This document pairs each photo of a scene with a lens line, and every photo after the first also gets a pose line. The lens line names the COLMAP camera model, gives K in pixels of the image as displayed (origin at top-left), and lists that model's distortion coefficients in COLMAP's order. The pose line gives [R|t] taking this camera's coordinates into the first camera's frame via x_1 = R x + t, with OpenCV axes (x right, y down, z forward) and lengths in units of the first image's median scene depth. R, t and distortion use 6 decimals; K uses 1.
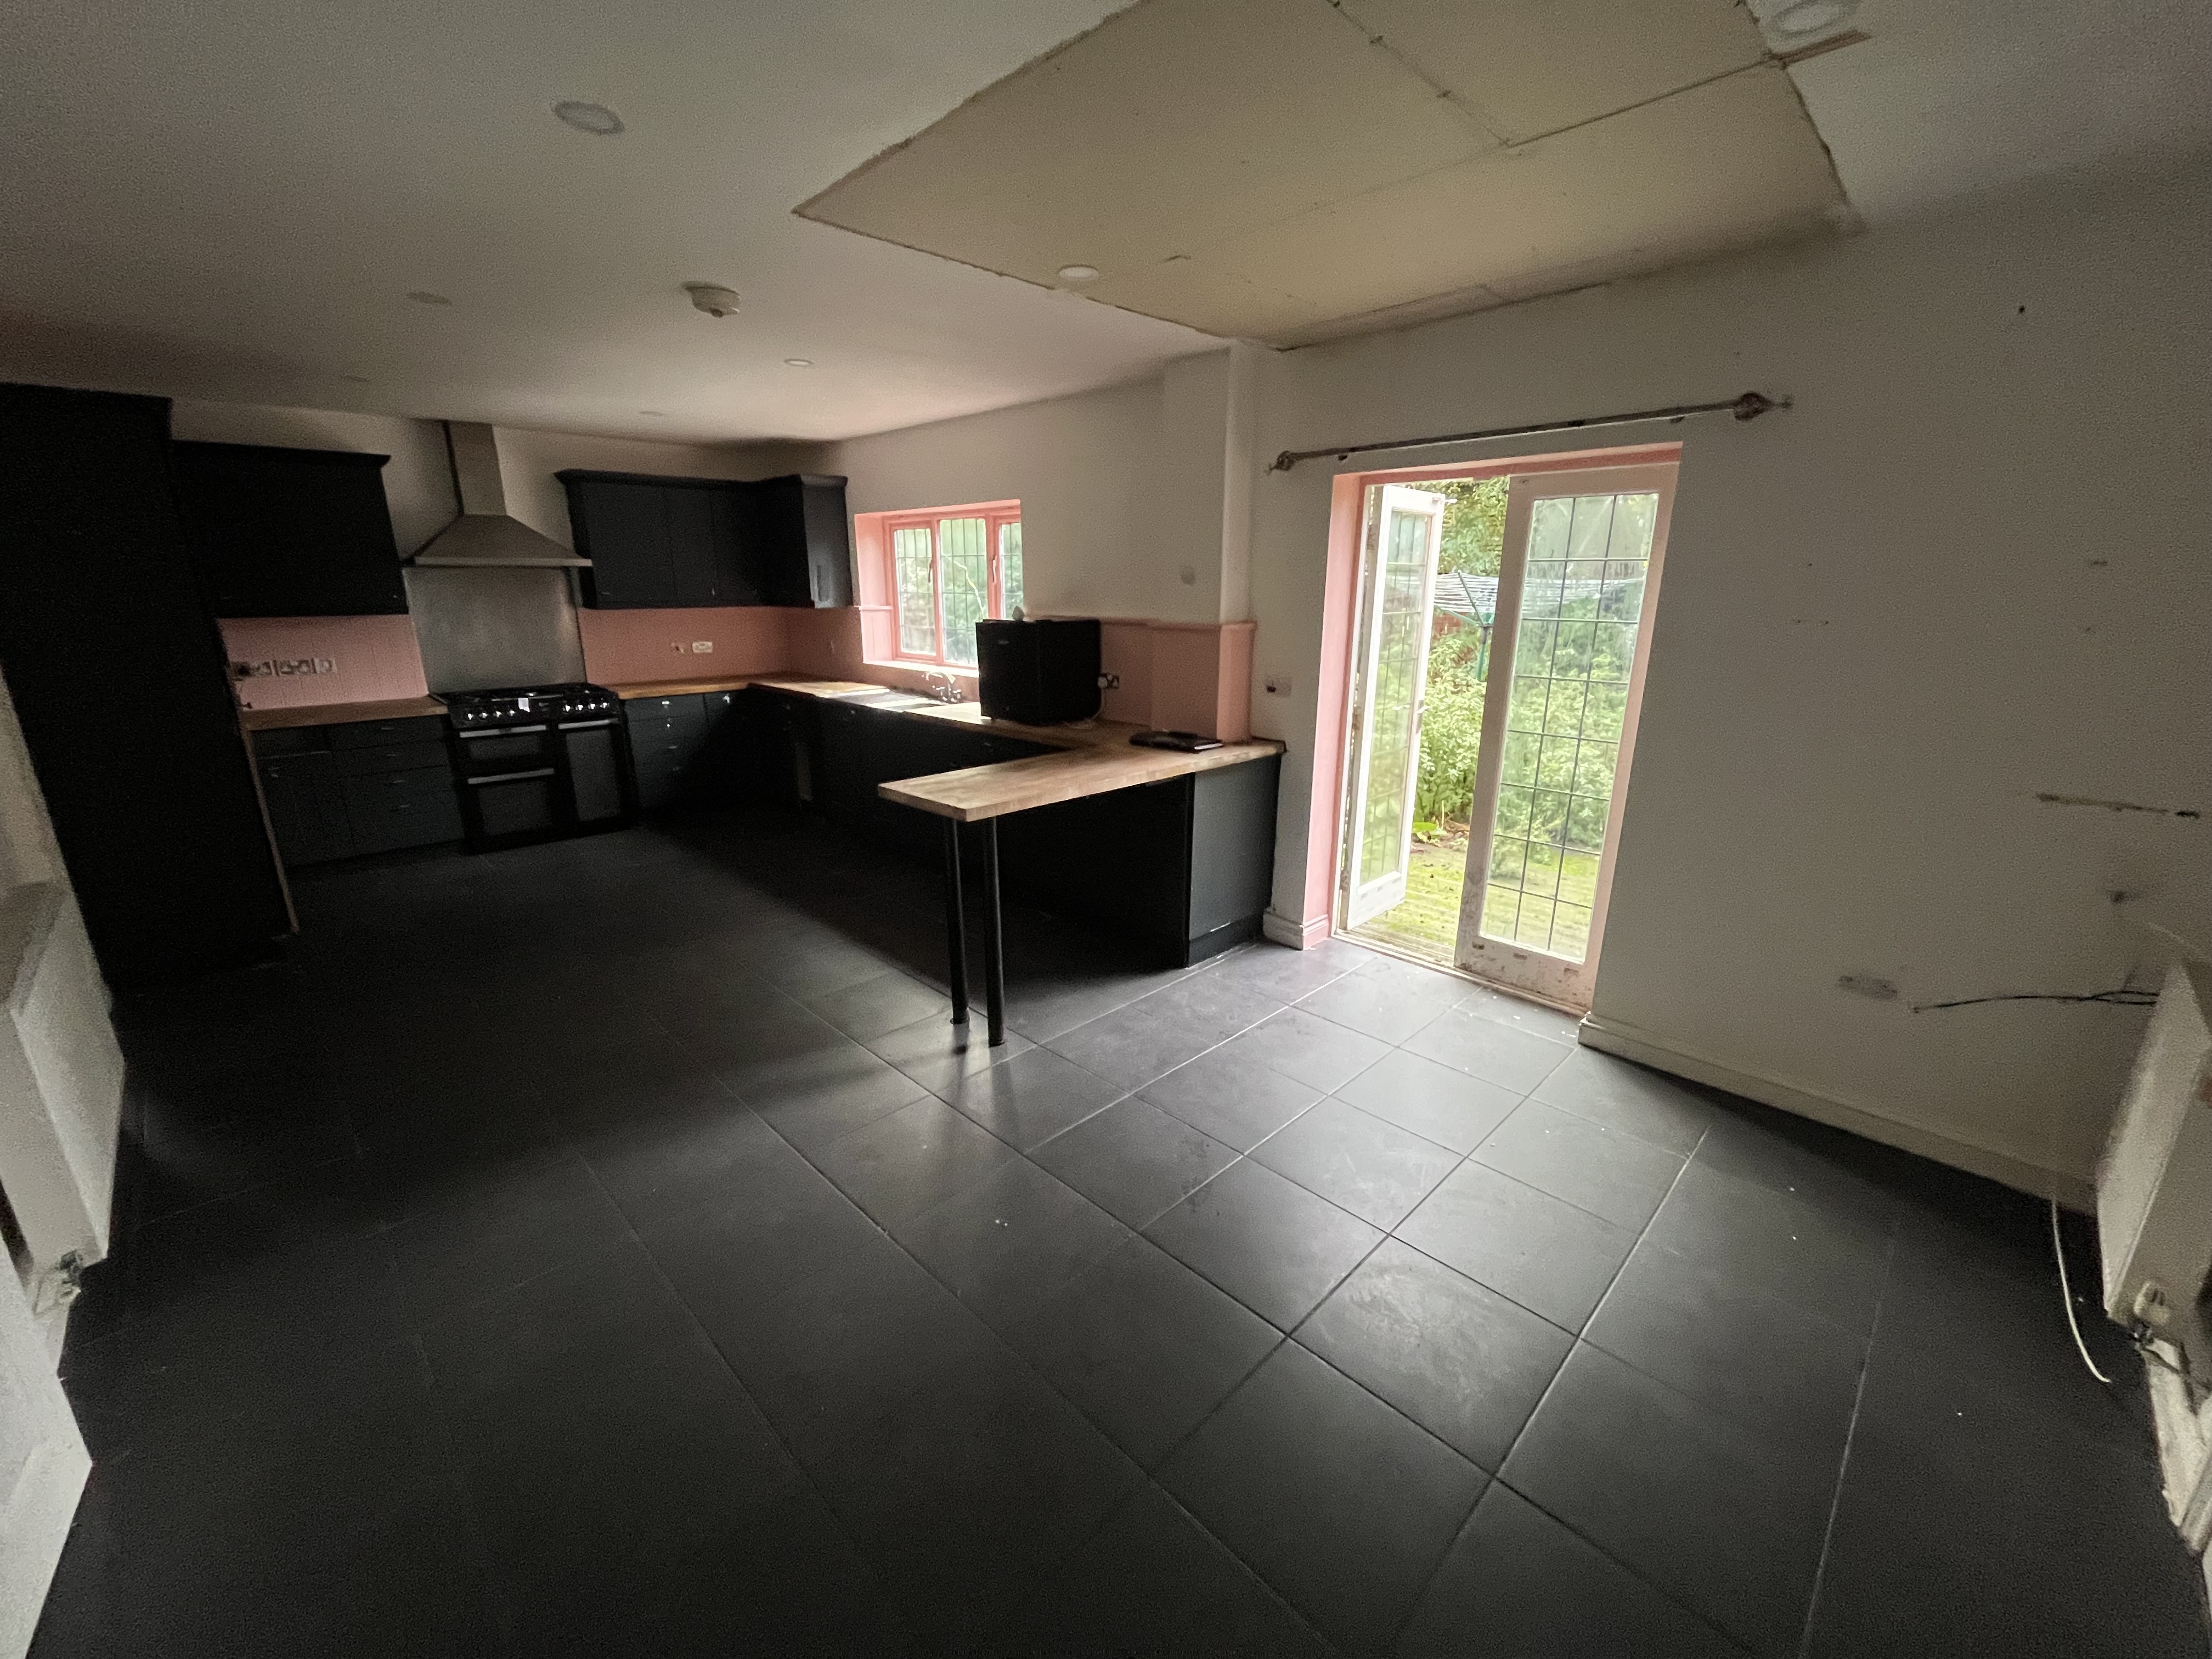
lens RADIAL K [[895.9, 0, 1106.0], [0, 895.9, 829.5], [0, 0, 1]] dist [-0.000622, -0.000221]
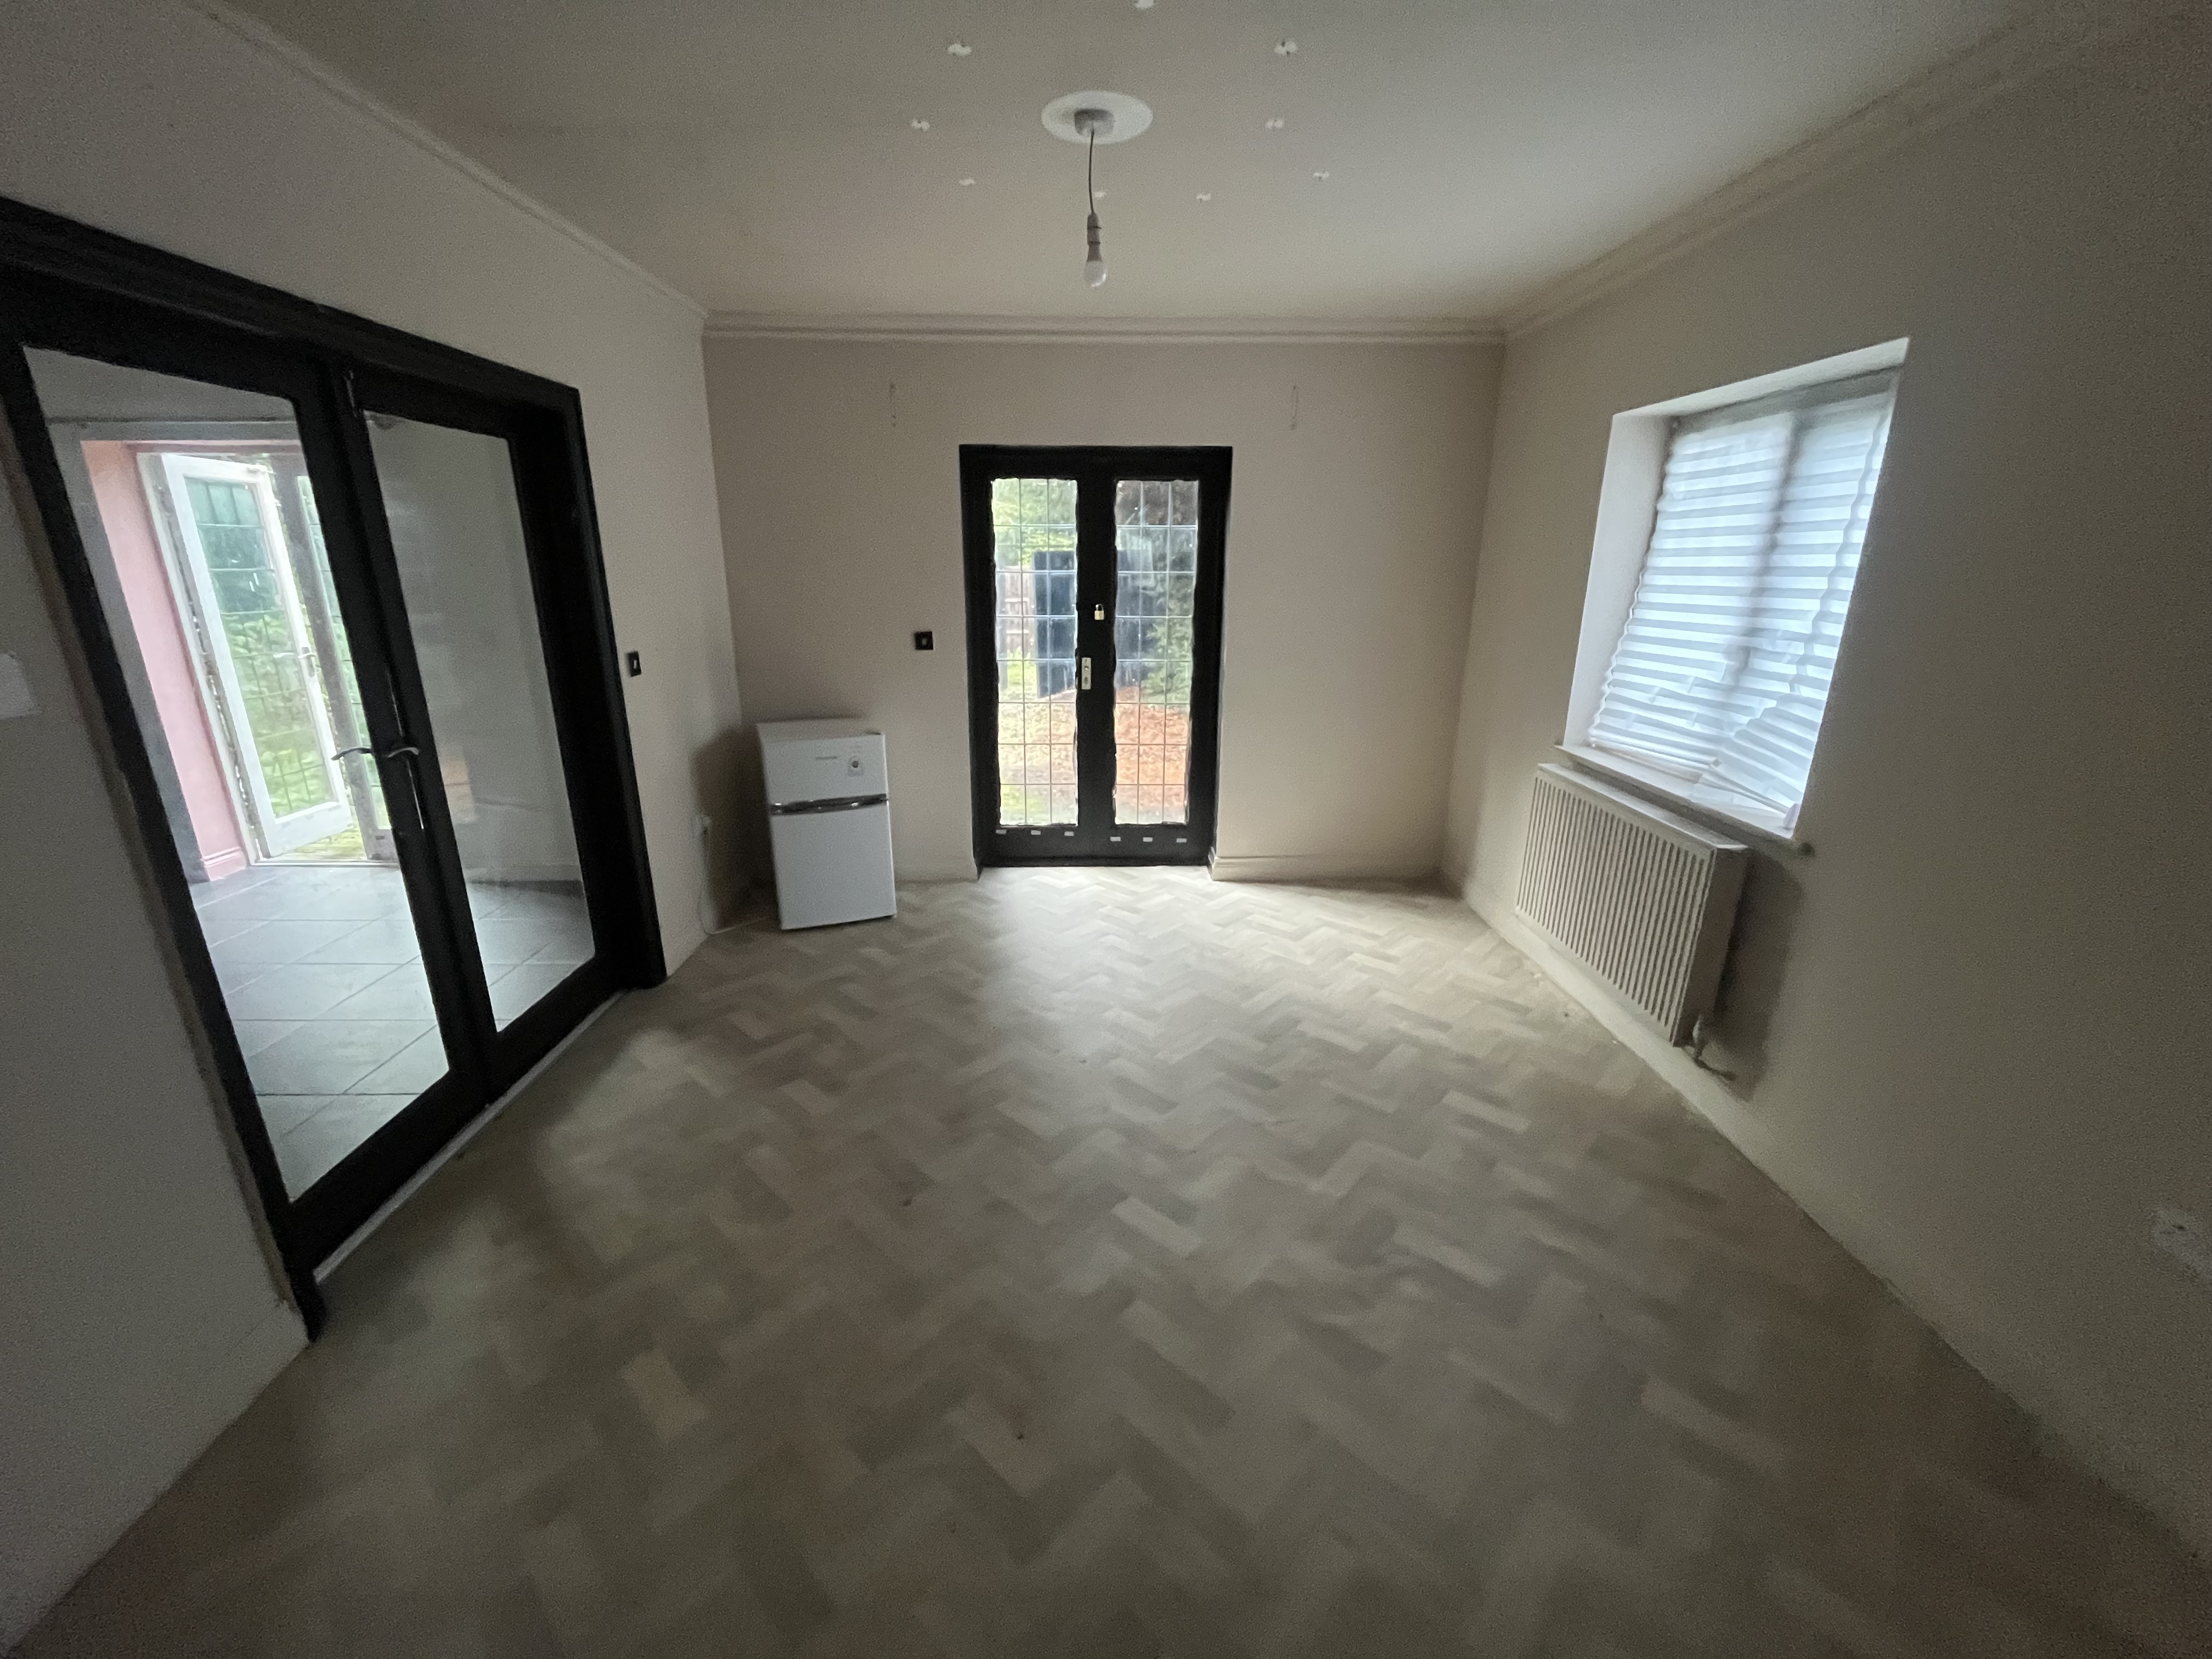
lens RADIAL K [[895.9, 0, 1106.0], [0, 895.9, 829.5], [0, 0, 1]] dist [-0.000622, -0.000221]
pose [[0.690170, -0.206372, 0.693596, 0.272108], [0.190629, 0.976468, 0.100850, 0.203088], [-0.698087, 0.062616, 0.713269, -0.645203]]
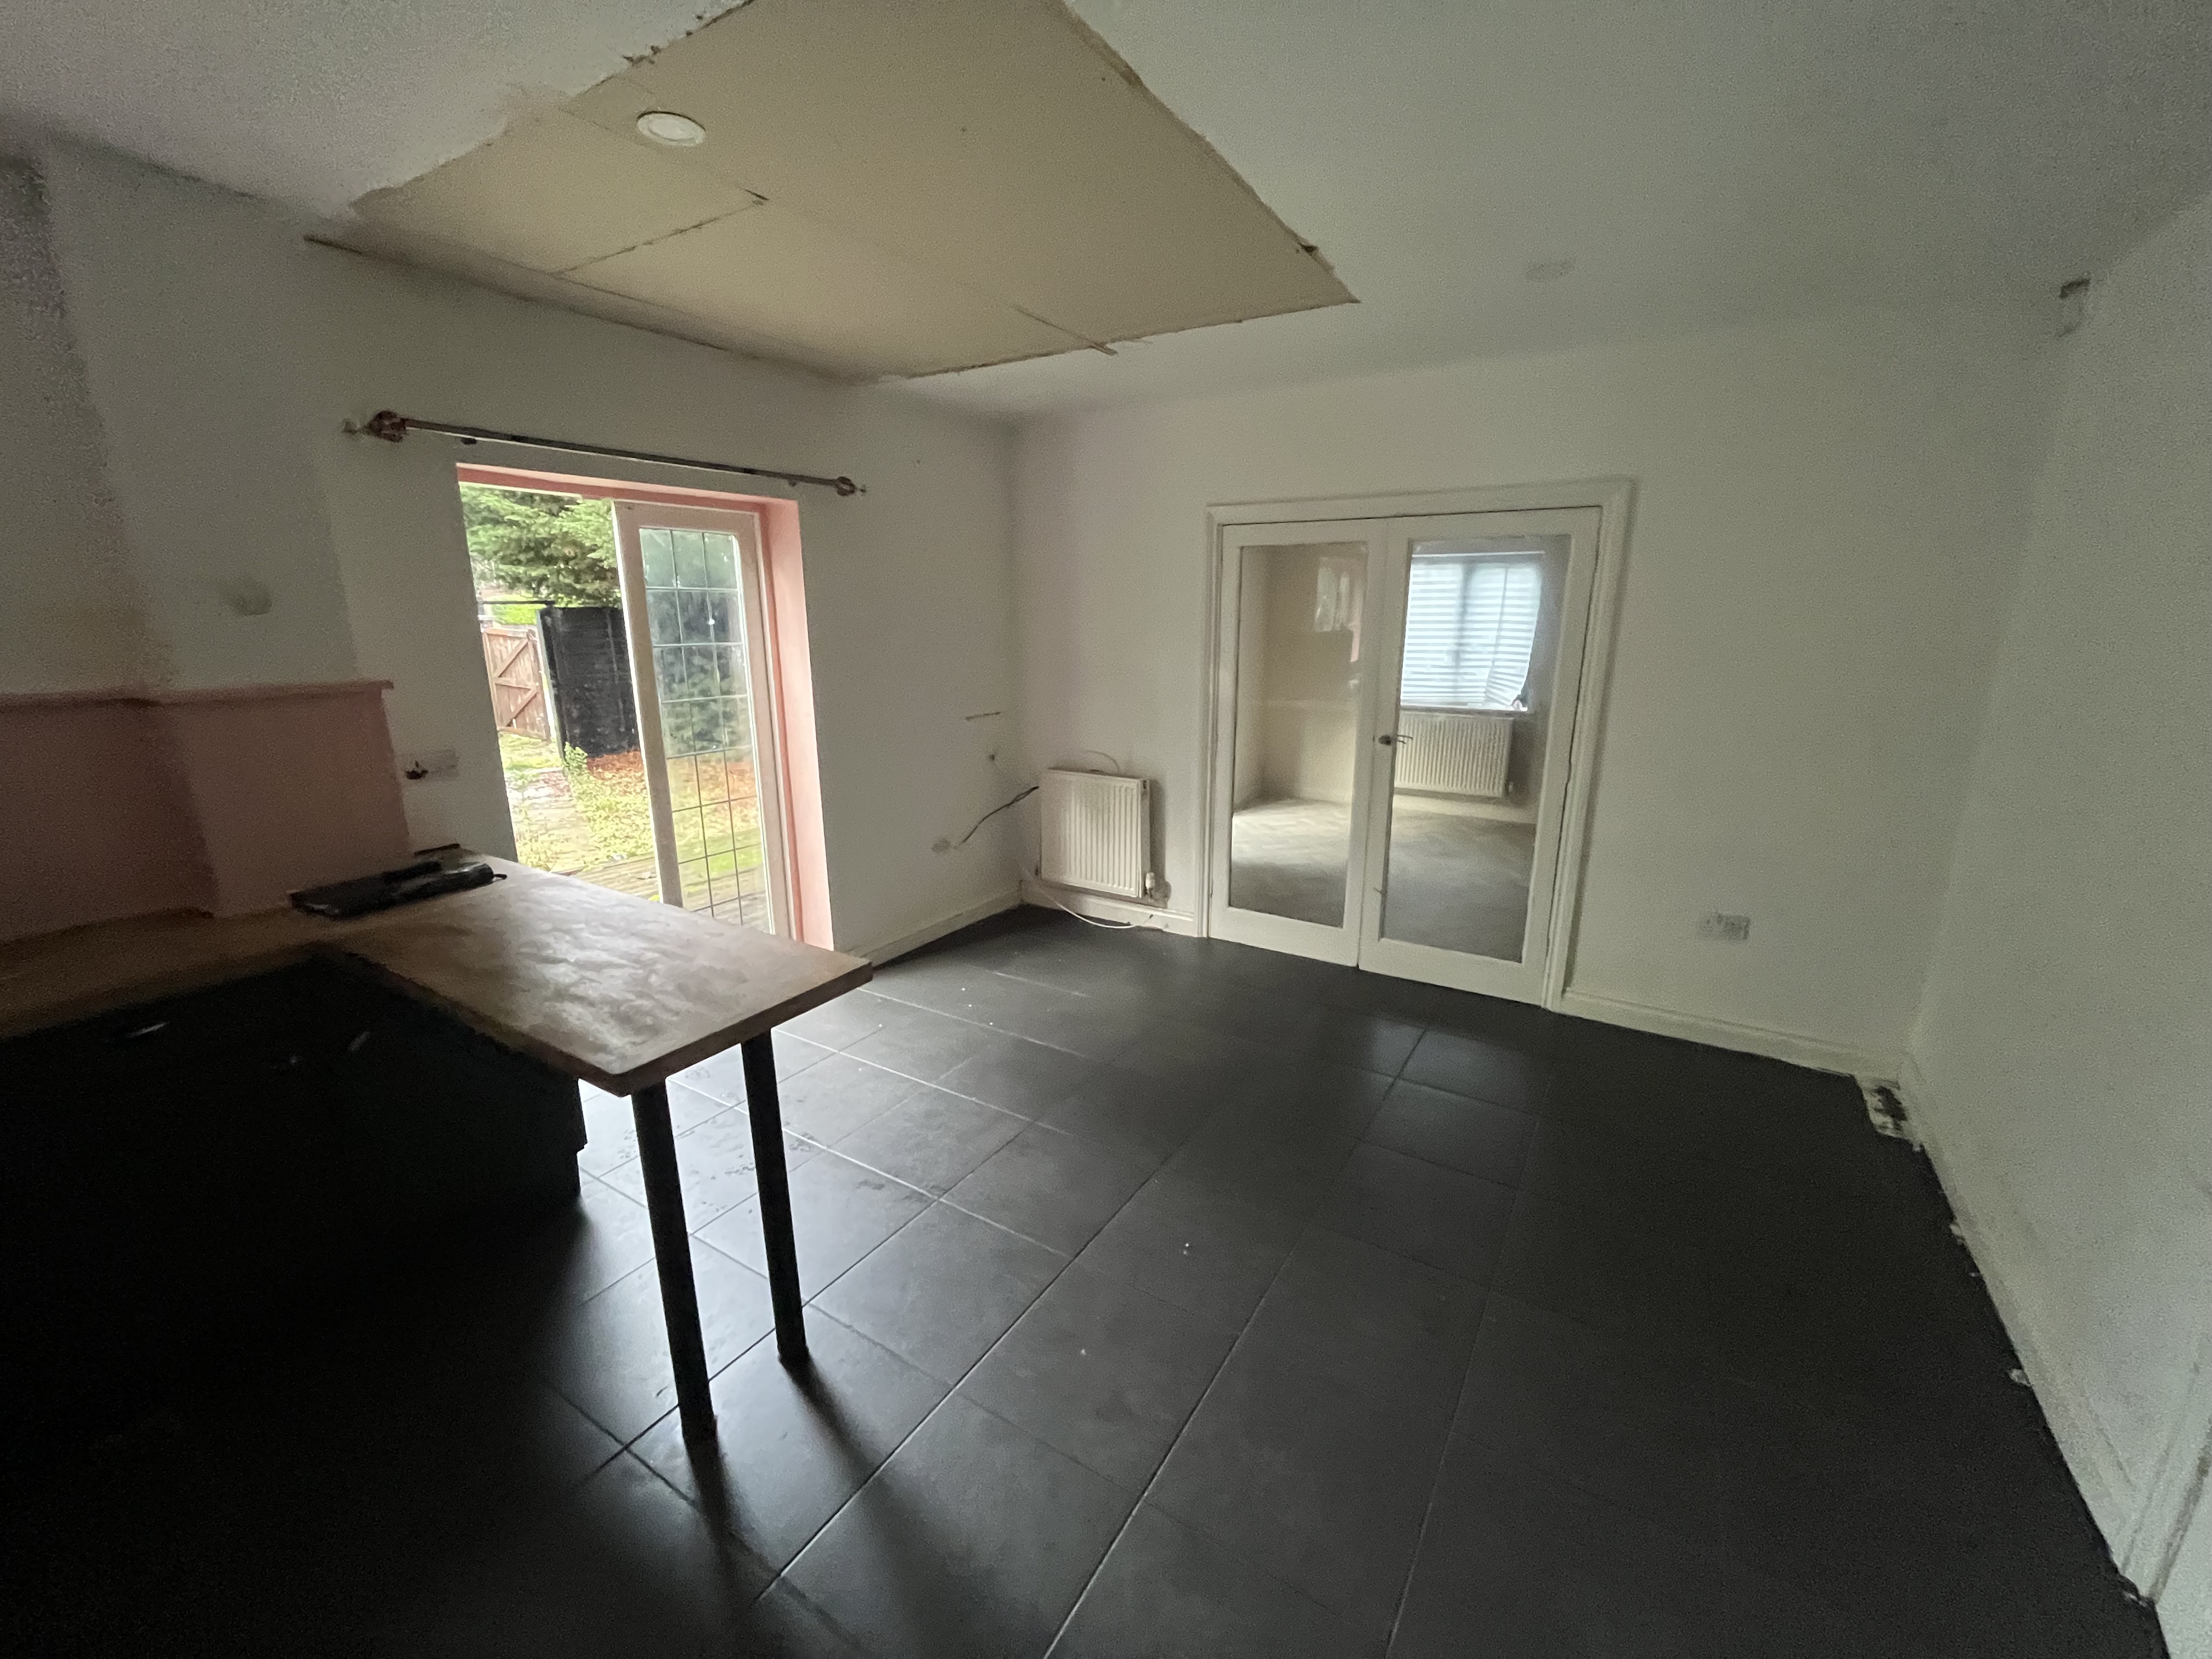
lens RADIAL K [[895.9, 0, 1106.0], [0, 895.9, 829.5], [0, 0, 1]] dist [-0.000622, -0.000221]
pose [[-0.226045, -0.231180, 0.946287, -0.651161], [0.262235, 0.921128, 0.287675, -0.208072], [-0.938156, 0.313177, -0.147593, 0.760168]]
